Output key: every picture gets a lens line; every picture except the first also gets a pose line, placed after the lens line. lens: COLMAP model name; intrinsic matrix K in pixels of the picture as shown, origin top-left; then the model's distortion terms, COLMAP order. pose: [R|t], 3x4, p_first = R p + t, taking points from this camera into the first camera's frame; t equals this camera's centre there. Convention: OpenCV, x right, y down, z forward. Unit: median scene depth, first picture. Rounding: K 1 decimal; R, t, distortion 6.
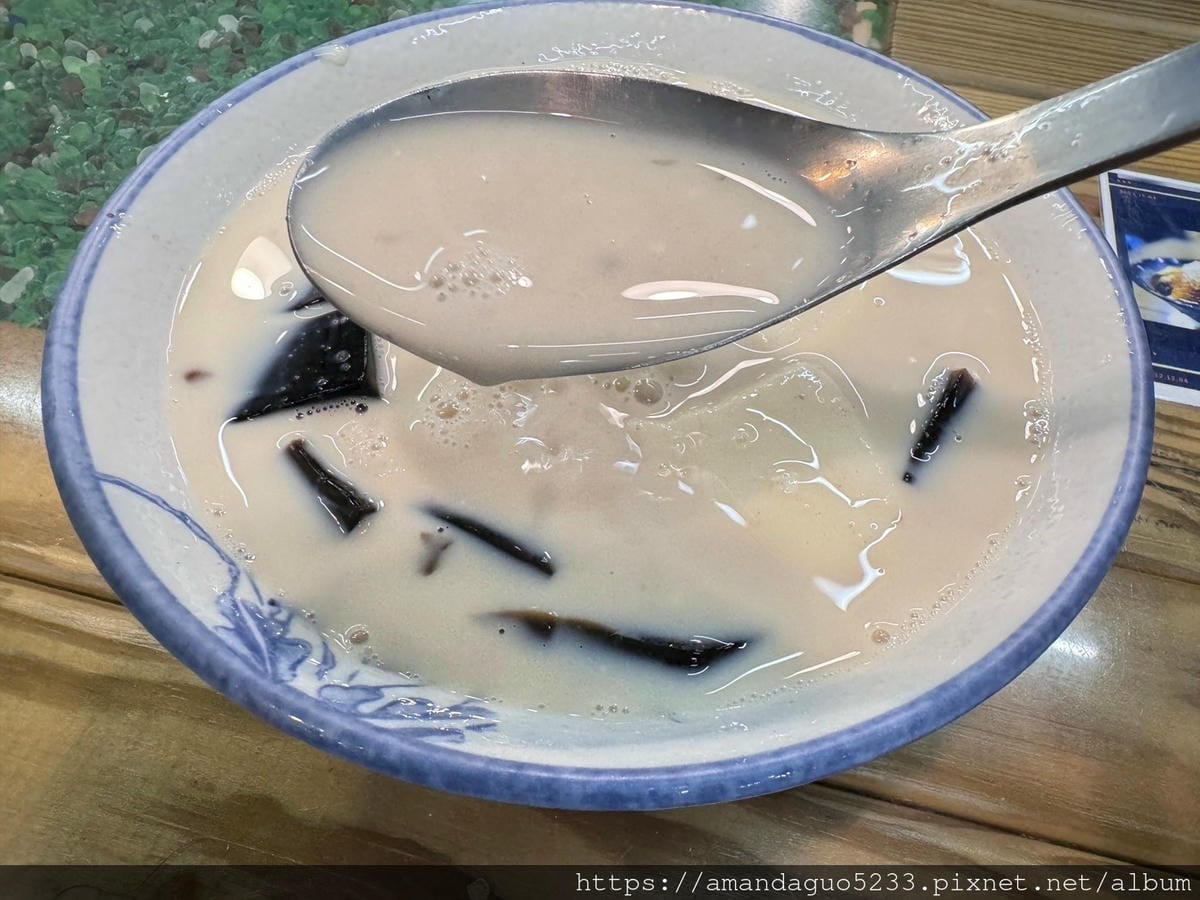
lens RADIAL K [[848.1, 0, 645.8], [0, 848.1, 446.9], [0, 0, 1]] dist [-0.004127, 0.000768]
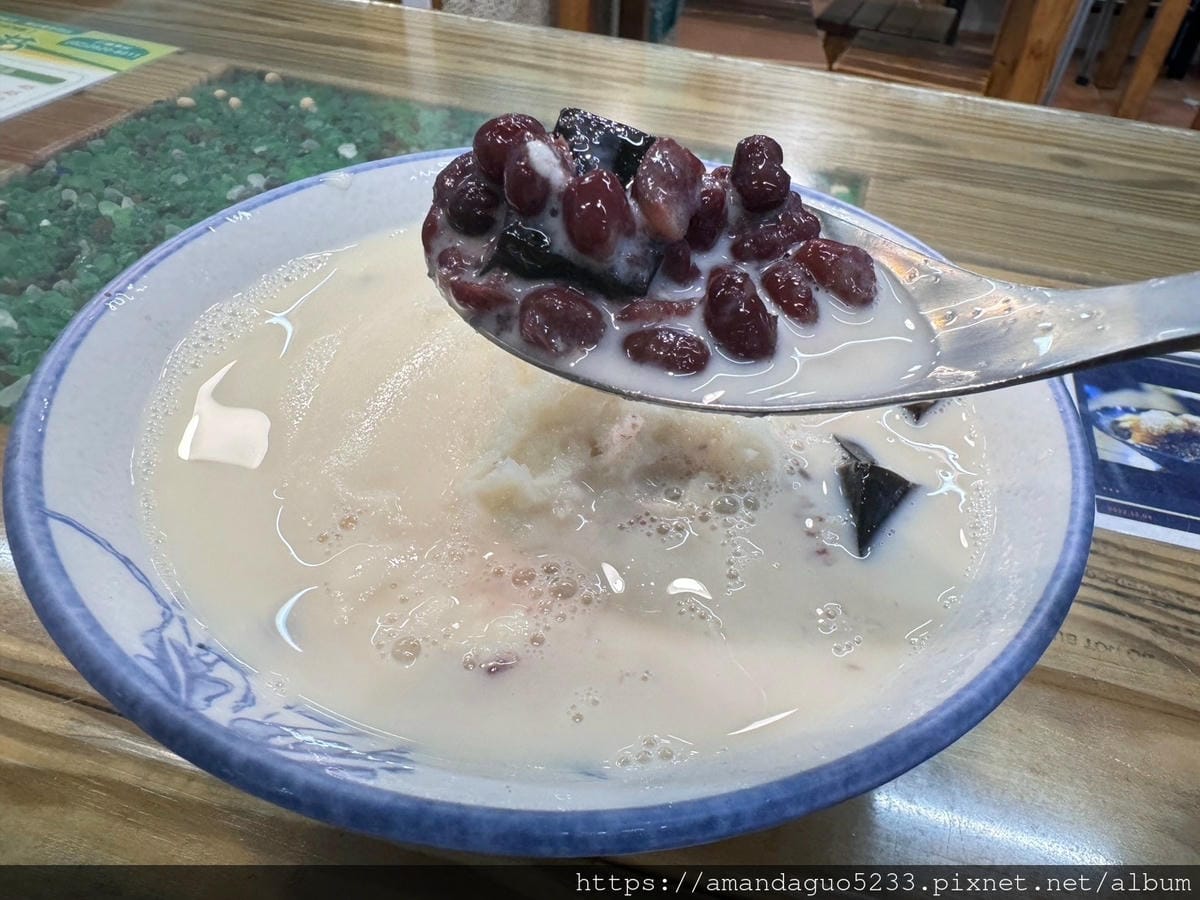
lens RADIAL K [[848.1, 0, 646.1], [0, 848.1, 448.0], [0, 0, 1]] dist [-0.004127, 0.000768]
pose [[0.999457, 0.032951, -0.000287, 0.047658], [-0.032273, 0.977061, -0.210498, 0.107231], [-0.006655, 0.210393, 0.977594, -0.006700]]
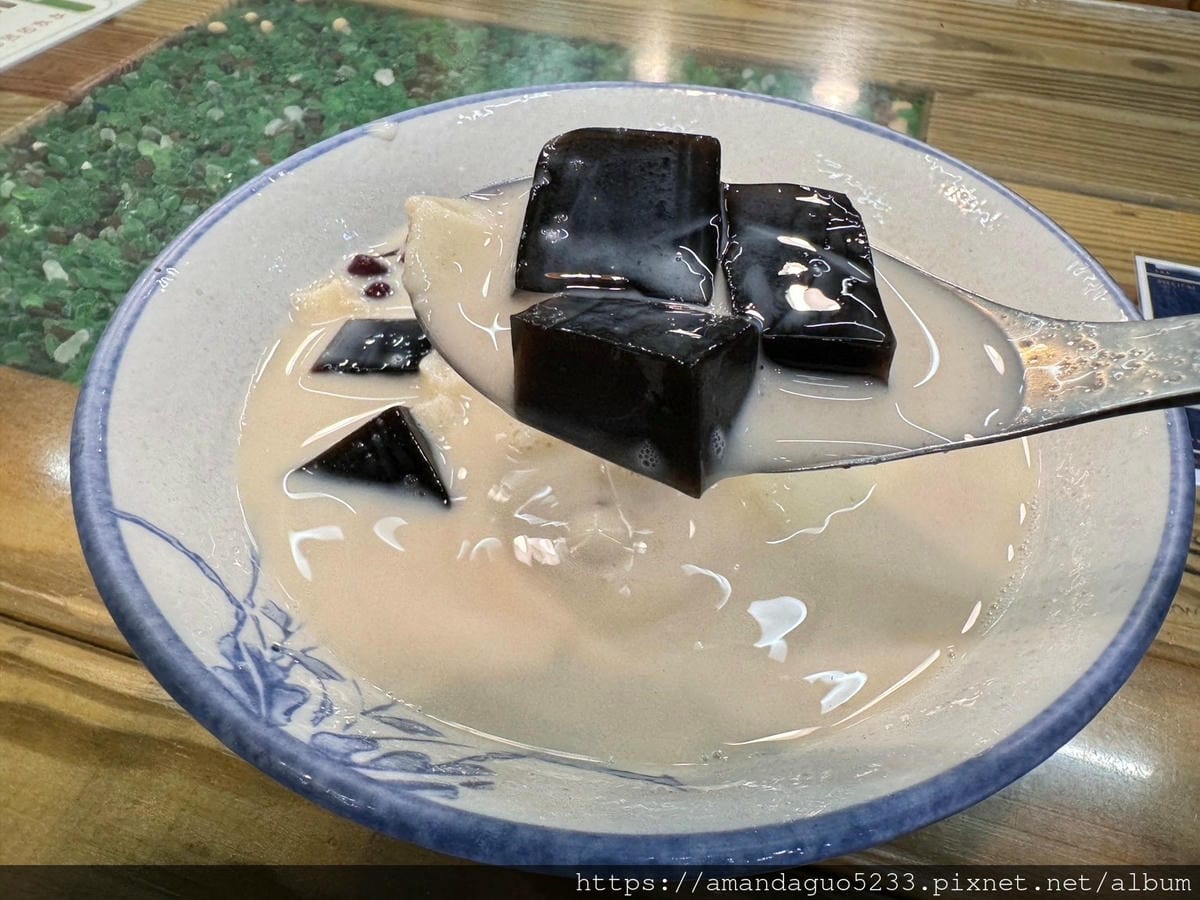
lens RADIAL K [[848.1, 0, 647.1], [0, 848.1, 448.5], [0, 0, 1]] dist [-0.004127, 0.000768]
pose [[0.998634, 0.027929, -0.044152, 0.017806], [-0.032468, 0.993871, -0.105672, 0.031669], [0.040930, 0.106962, 0.993420, 0.014032]]
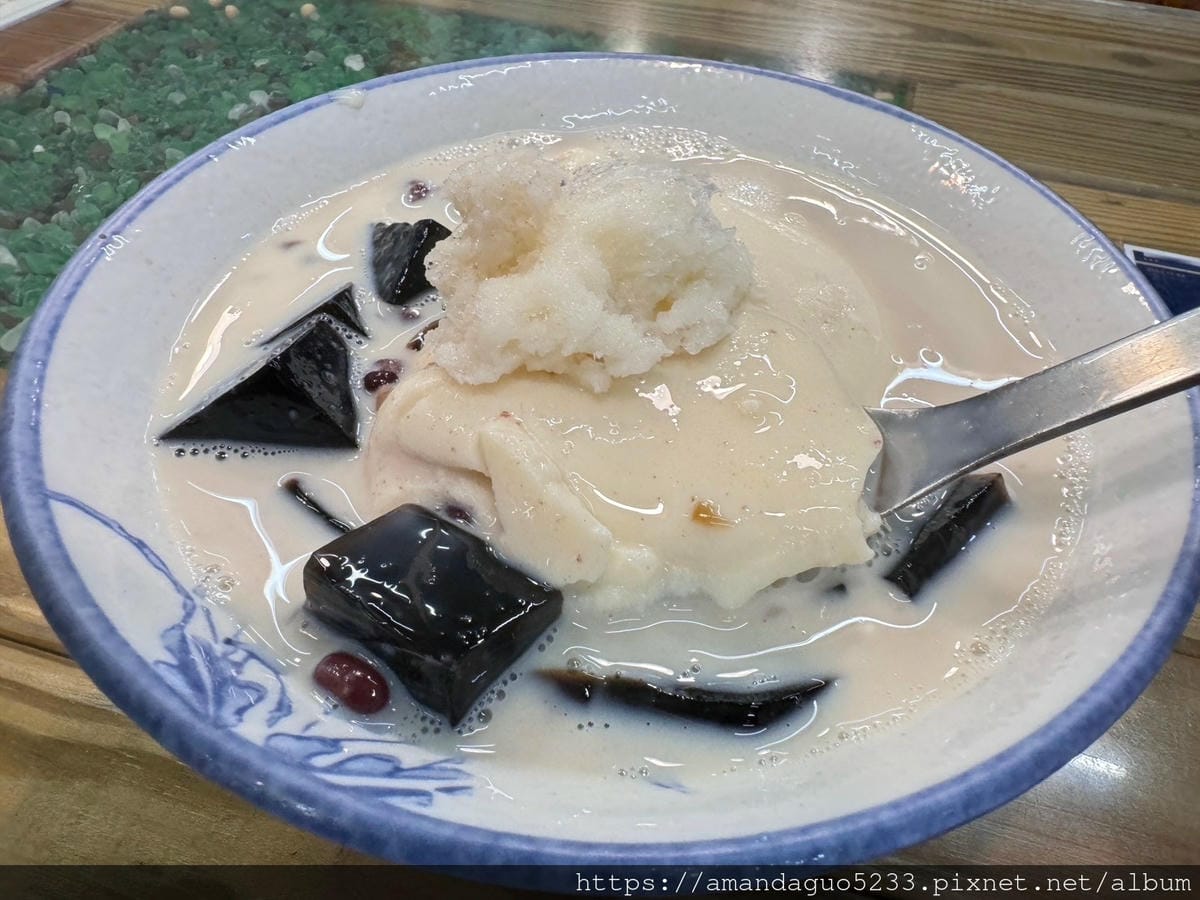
lens RADIAL K [[848.1, 0, 646.0], [0, 848.1, 447.9], [0, 0, 1]] dist [-0.004127, 0.000768]
pose [[0.999606, 0.022884, -0.016251, 0.002298], [-0.024602, 0.993078, -0.114855, 0.053146], [0.013510, 0.115209, 0.993249, 0.077070]]
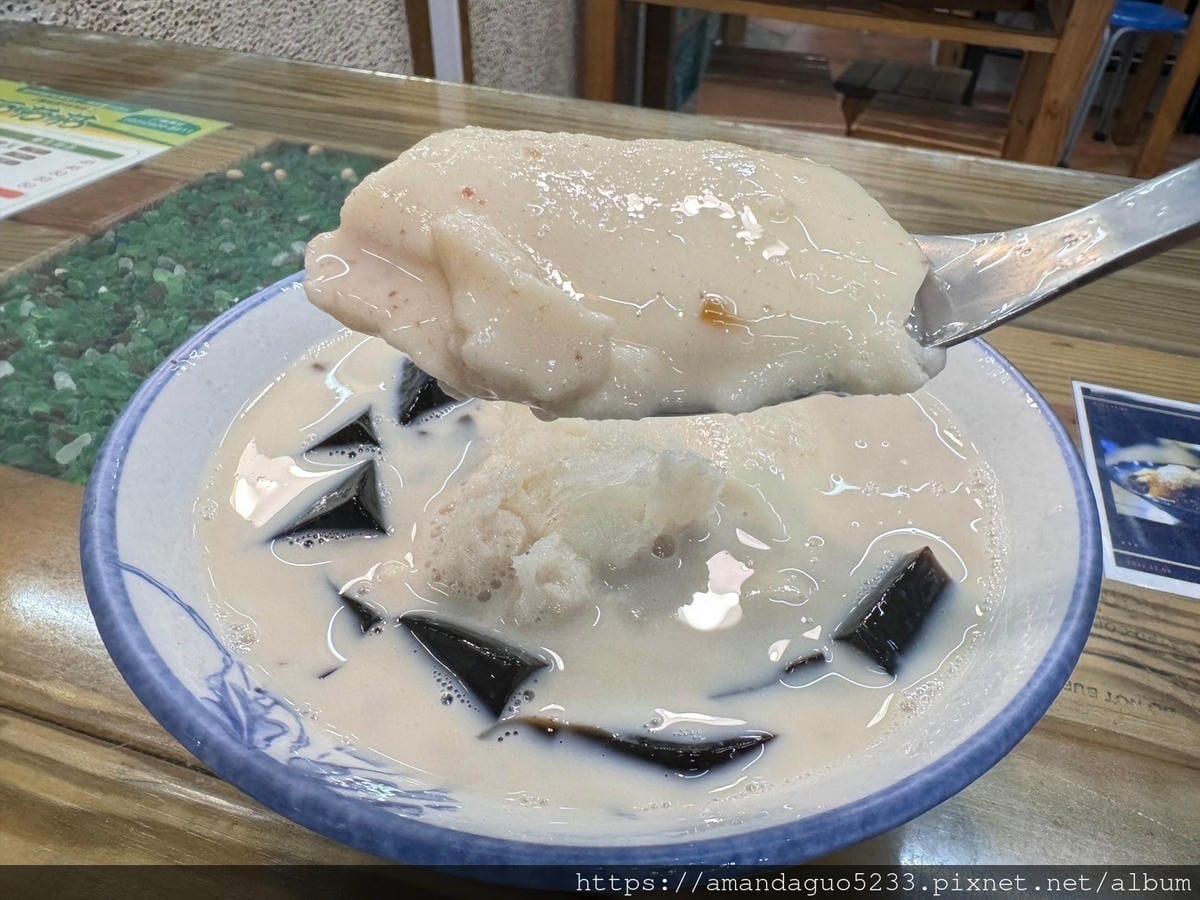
lens RADIAL K [[848.1, 0, 646.0], [0, 848.1, 448.1], [0, 0, 1]] dist [-0.004127, 0.000768]
pose [[0.999077, 0.030654, -0.030089, 0.044850], [-0.037639, 0.962292, -0.269402, 0.114486], [0.020696, 0.270286, 0.962558, -0.059864]]
